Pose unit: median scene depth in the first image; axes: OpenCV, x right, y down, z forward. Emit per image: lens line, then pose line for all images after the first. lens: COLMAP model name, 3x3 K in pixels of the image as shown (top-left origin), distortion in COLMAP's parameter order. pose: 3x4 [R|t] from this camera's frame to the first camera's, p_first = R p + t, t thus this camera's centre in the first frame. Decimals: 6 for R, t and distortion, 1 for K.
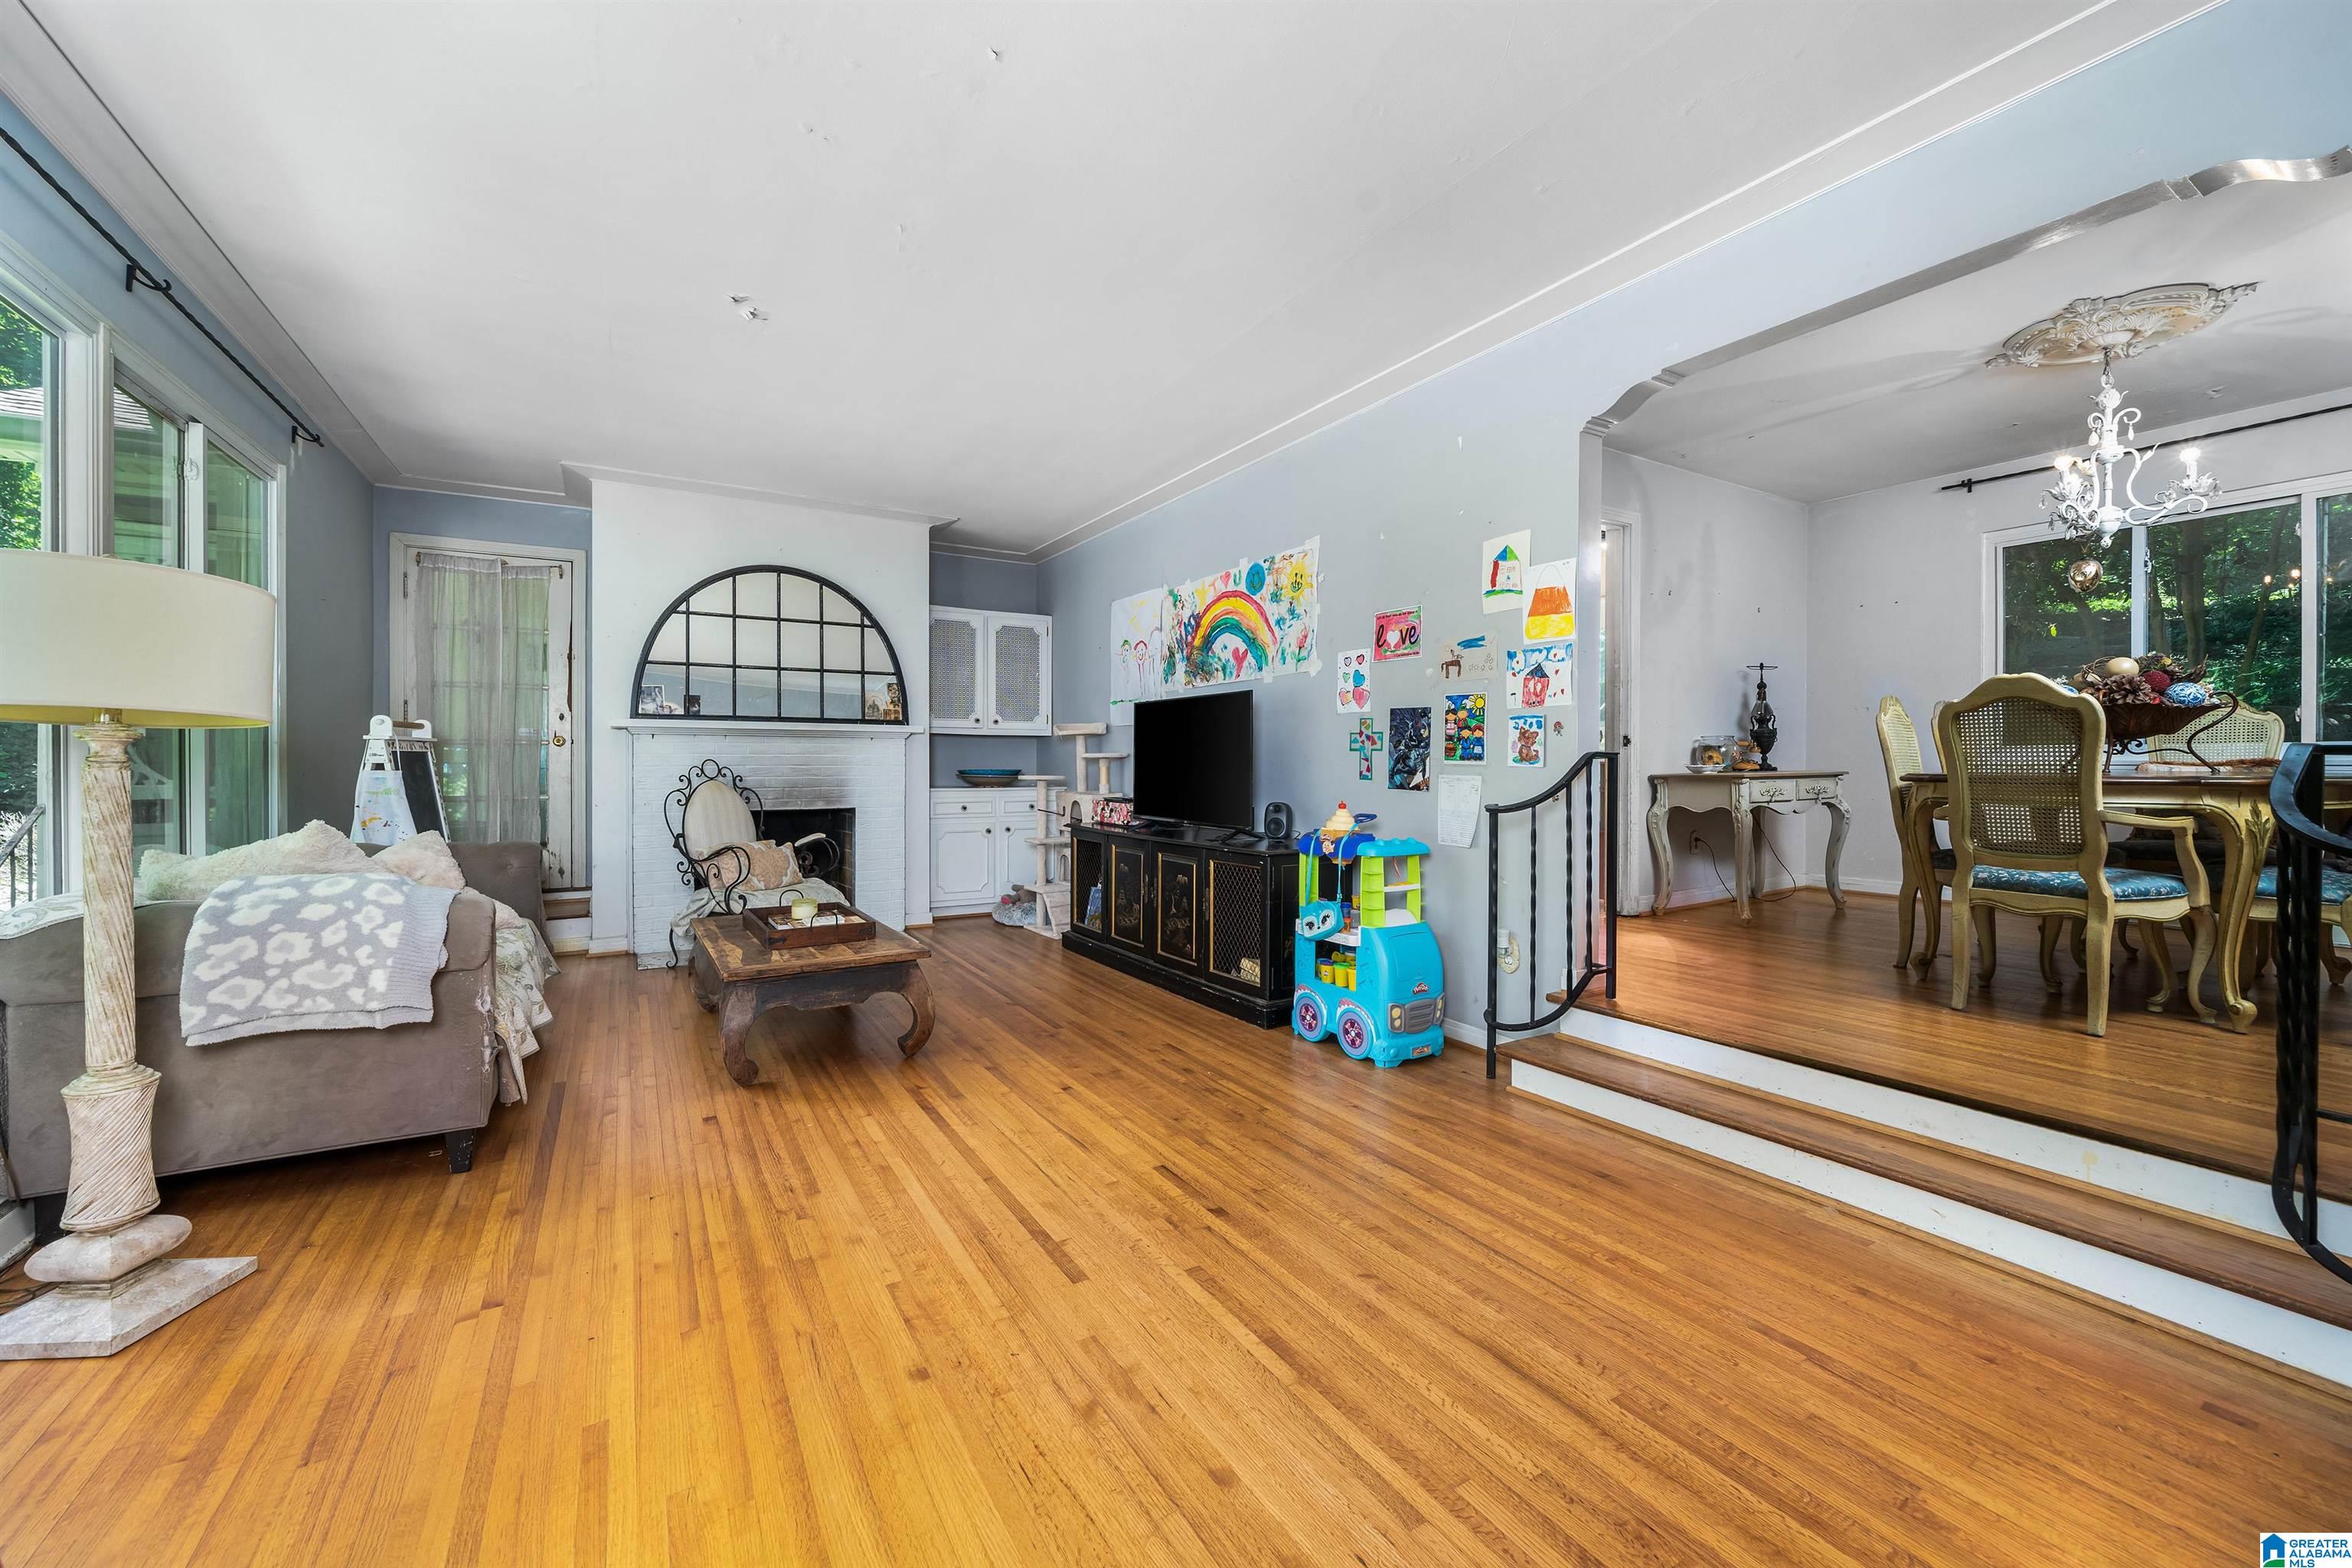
lens RADIAL K [[956.1, 0, 1170.6], [0, 956.1, 761.9], [0, 0, 1]] dist [-0.000221, -0.000060]
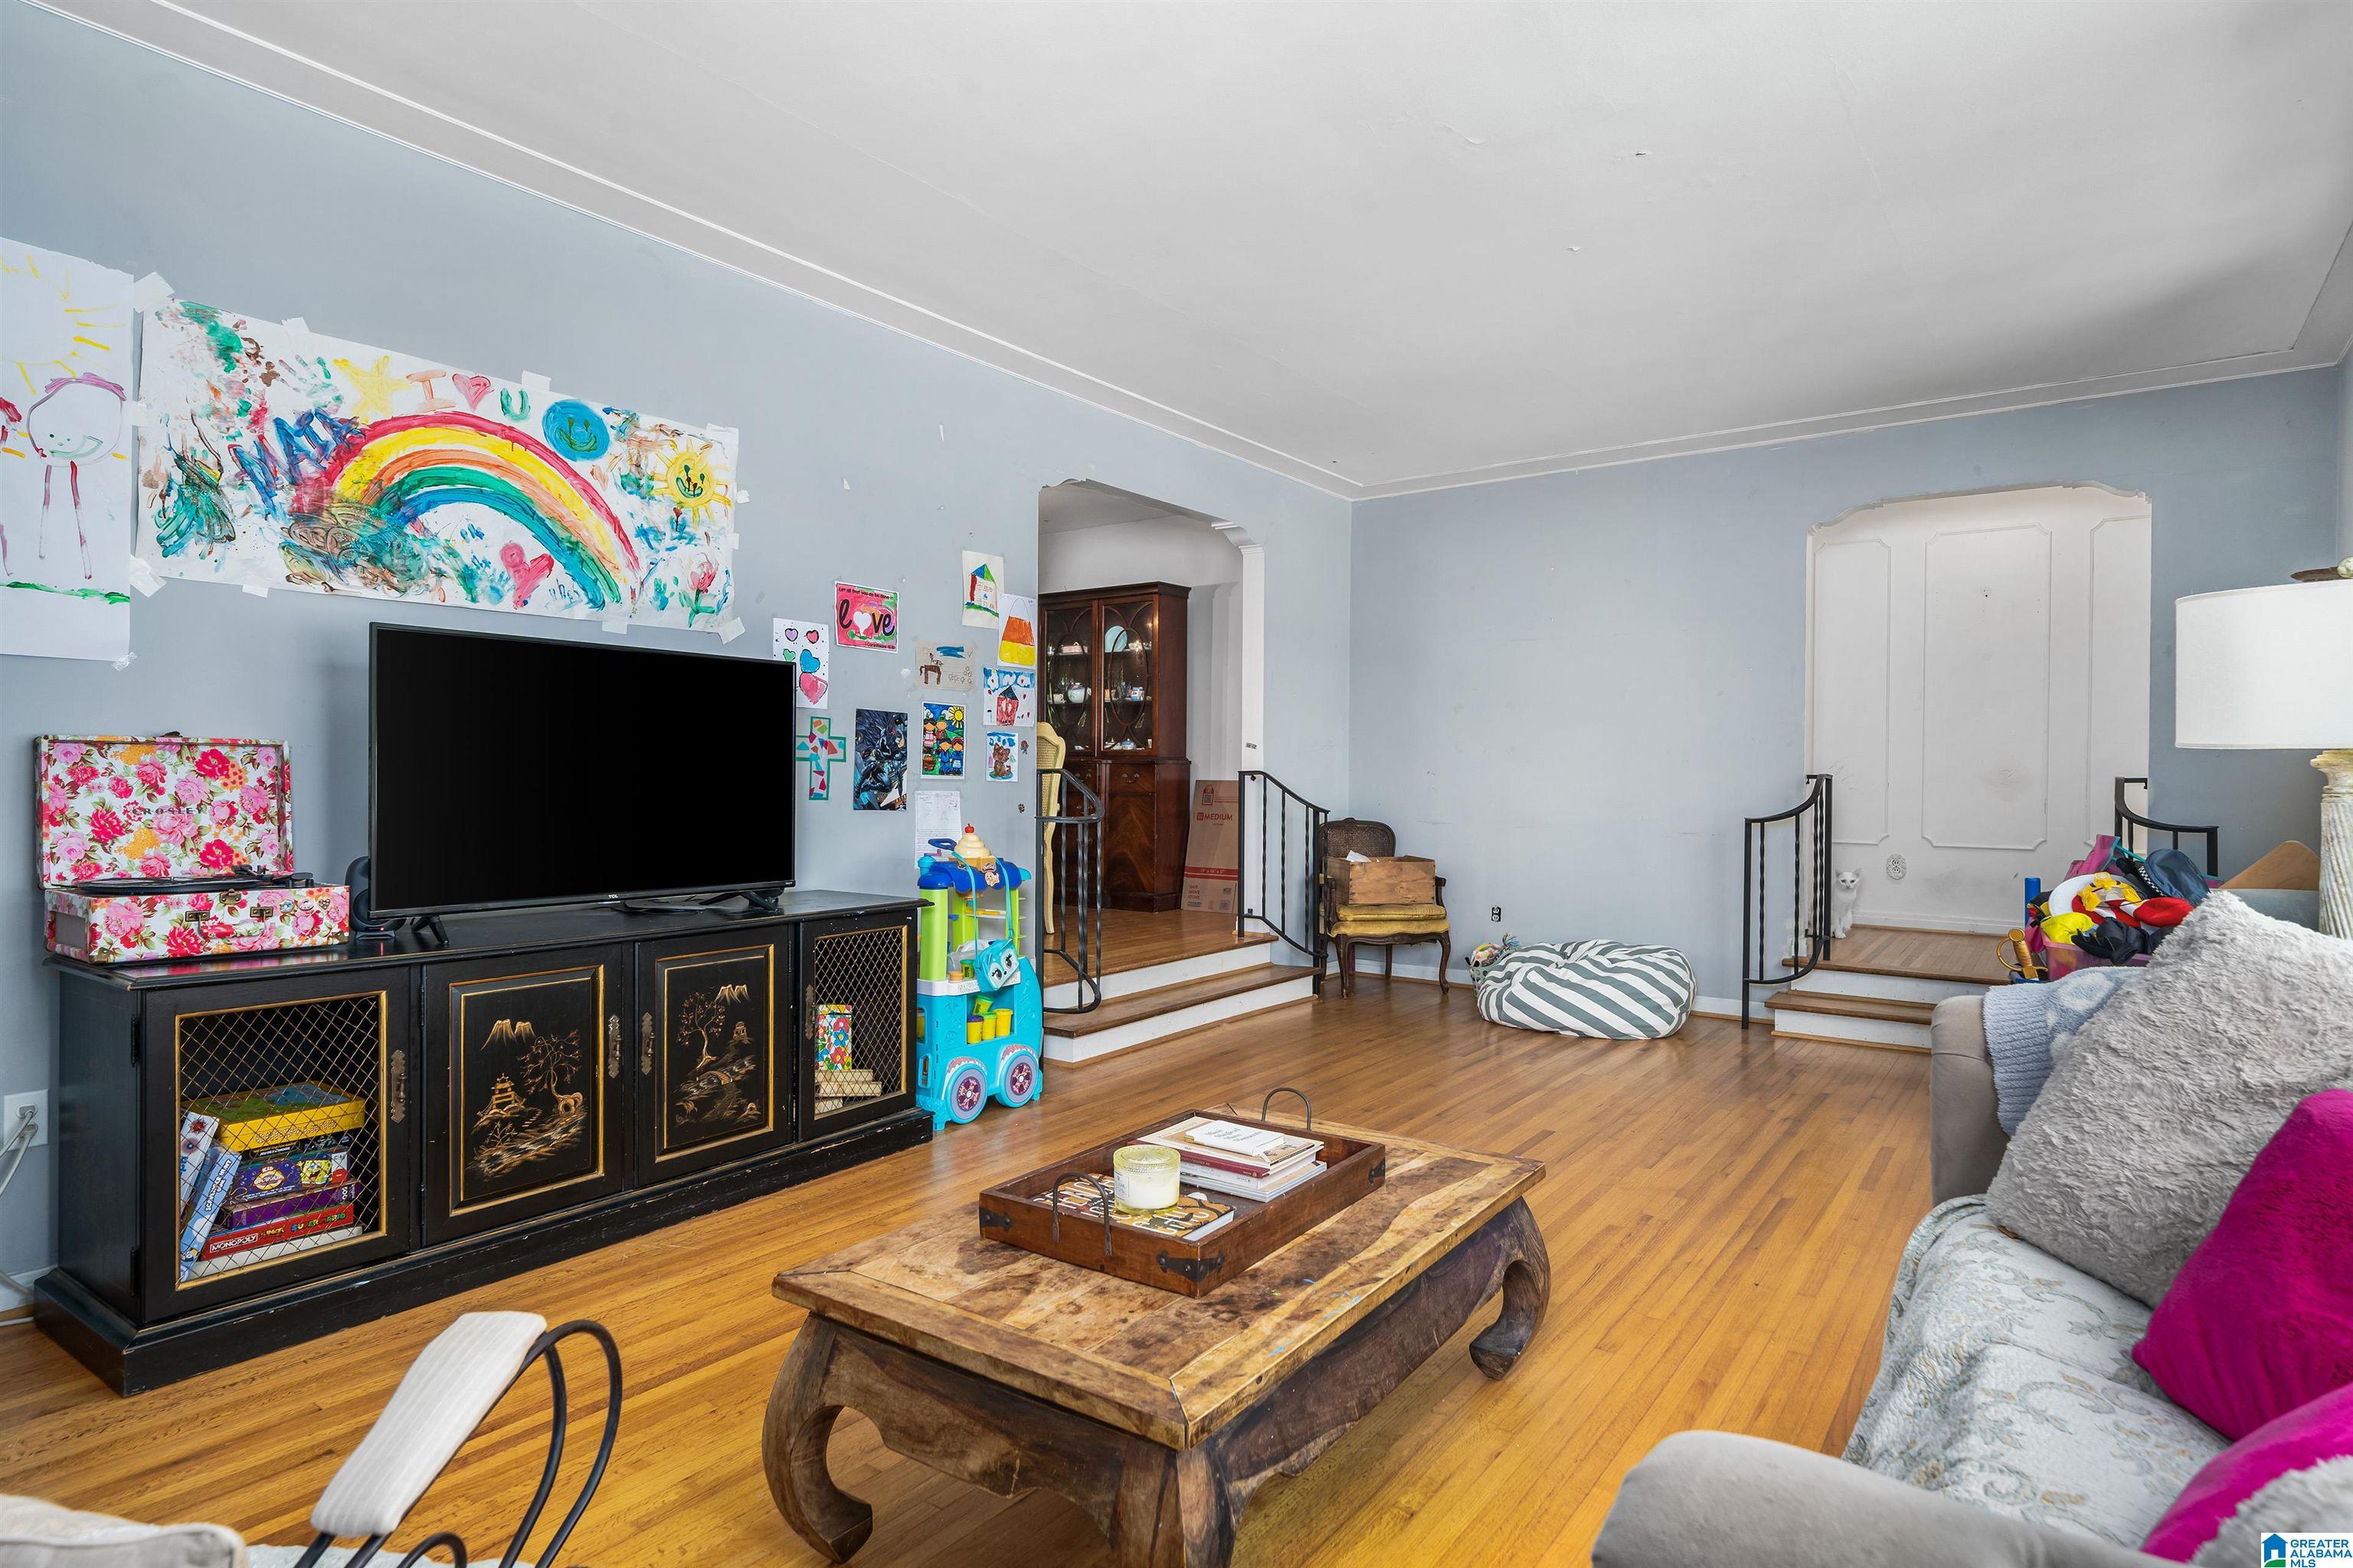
lens RADIAL K [[1257.2, 0, 1168.9], [0, 1257.2, 783.0], [0, 0, 1]] dist [-0.004152, -0.000462]
pose [[-0.409234, -0.009586, 0.912379, -0.799874], [-0.008210, 0.999943, 0.006824, -0.003380], [-0.912392, -0.004698, -0.409289, 1.149779]]
